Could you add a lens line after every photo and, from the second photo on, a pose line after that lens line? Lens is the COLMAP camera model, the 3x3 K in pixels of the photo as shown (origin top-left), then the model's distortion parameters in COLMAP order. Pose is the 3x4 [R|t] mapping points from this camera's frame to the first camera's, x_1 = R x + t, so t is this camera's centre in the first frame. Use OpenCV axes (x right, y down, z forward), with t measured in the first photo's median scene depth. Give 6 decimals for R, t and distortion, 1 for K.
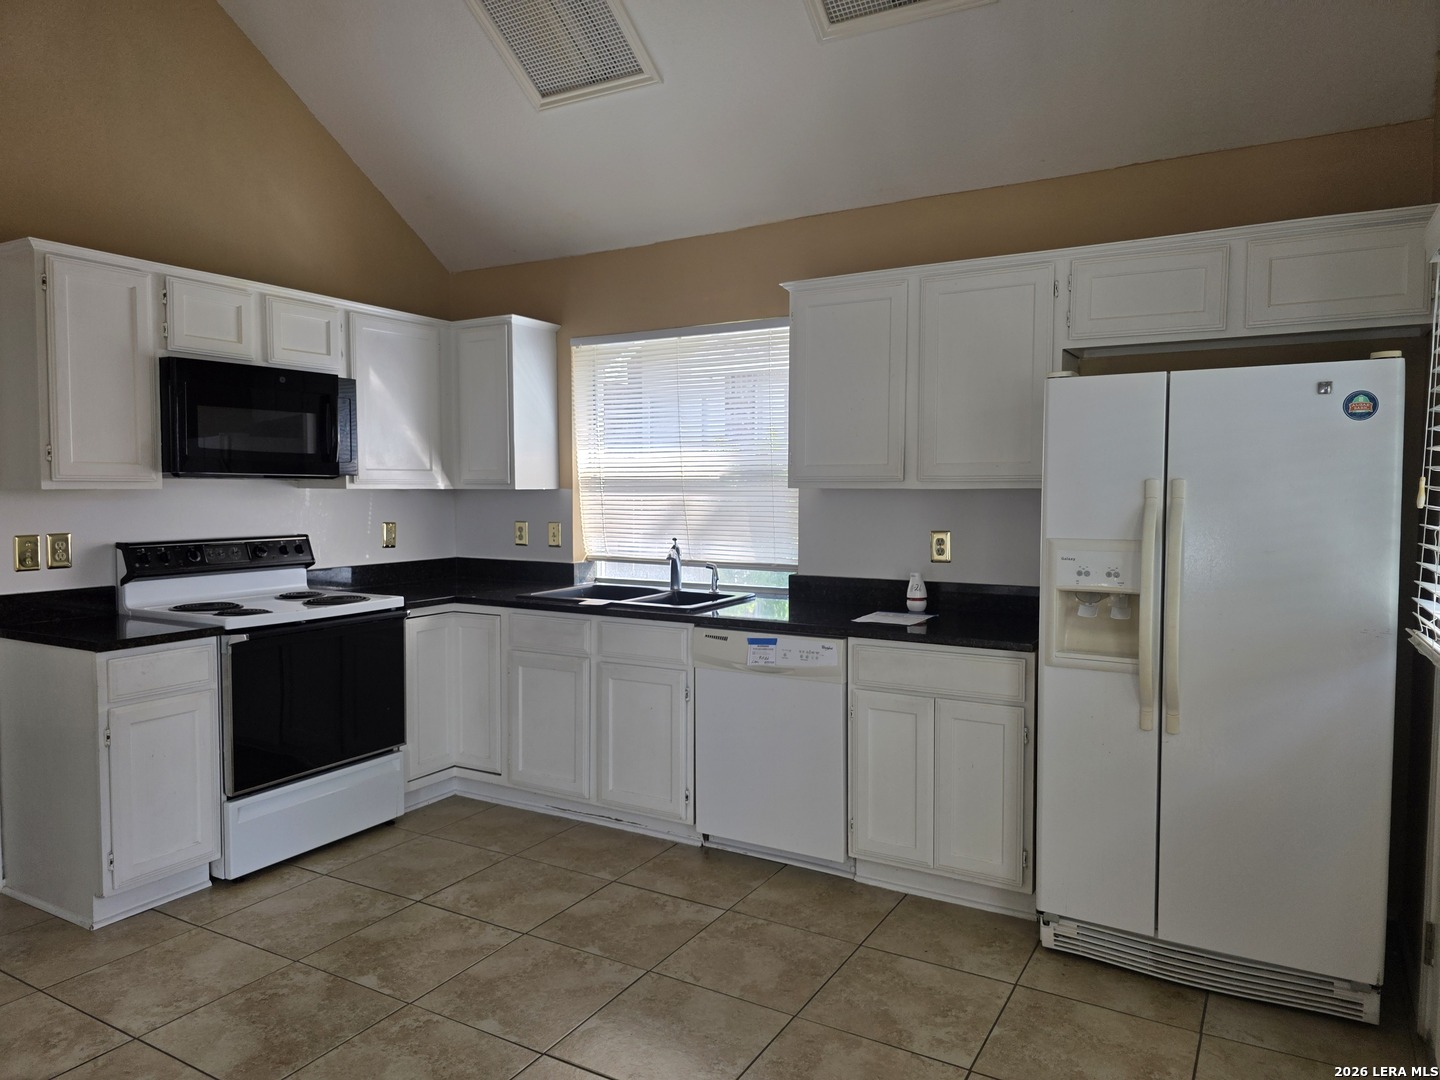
lens RADIAL K [[977.7, 0, 772.5], [0, 977.7, 548.5], [0, 0, 1]] dist [0.018507, -0.005376]
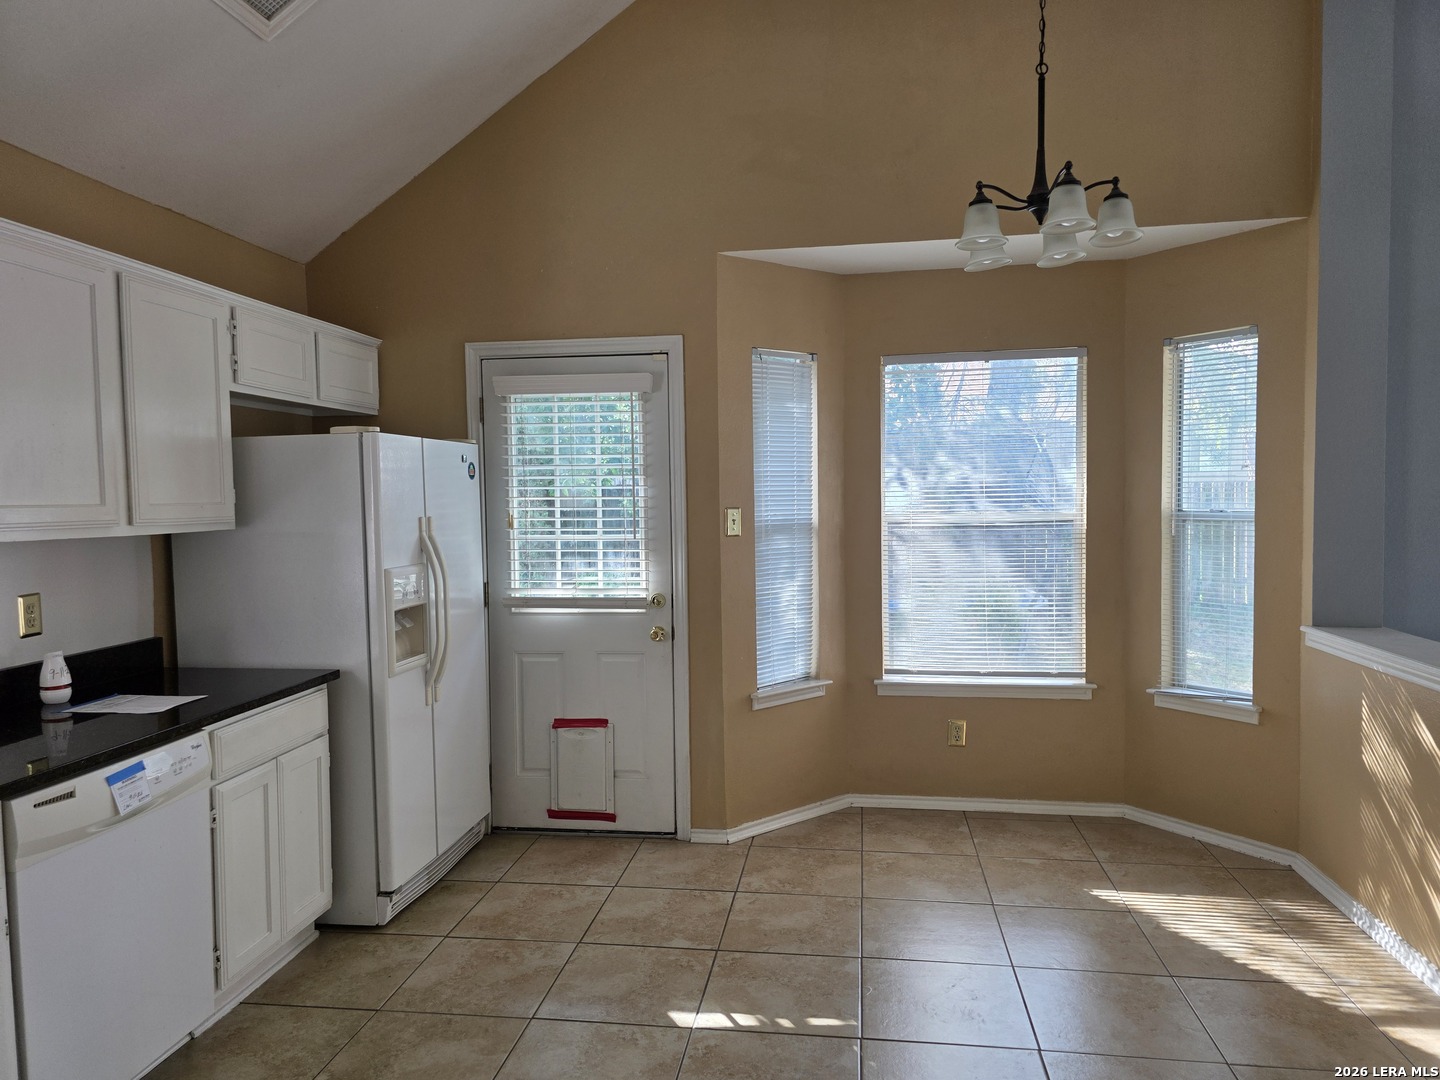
lens RADIAL K [[977.7, 0, 719.0], [0, 977.7, 538.1], [0, 0, 1]] dist [0.018507, -0.005376]
pose [[-0.364370, -0.044259, 0.930202, -0.815798], [0.058347, 0.995822, 0.070237, -0.092448], [-0.929424, 0.079867, -0.360266, 0.902857]]
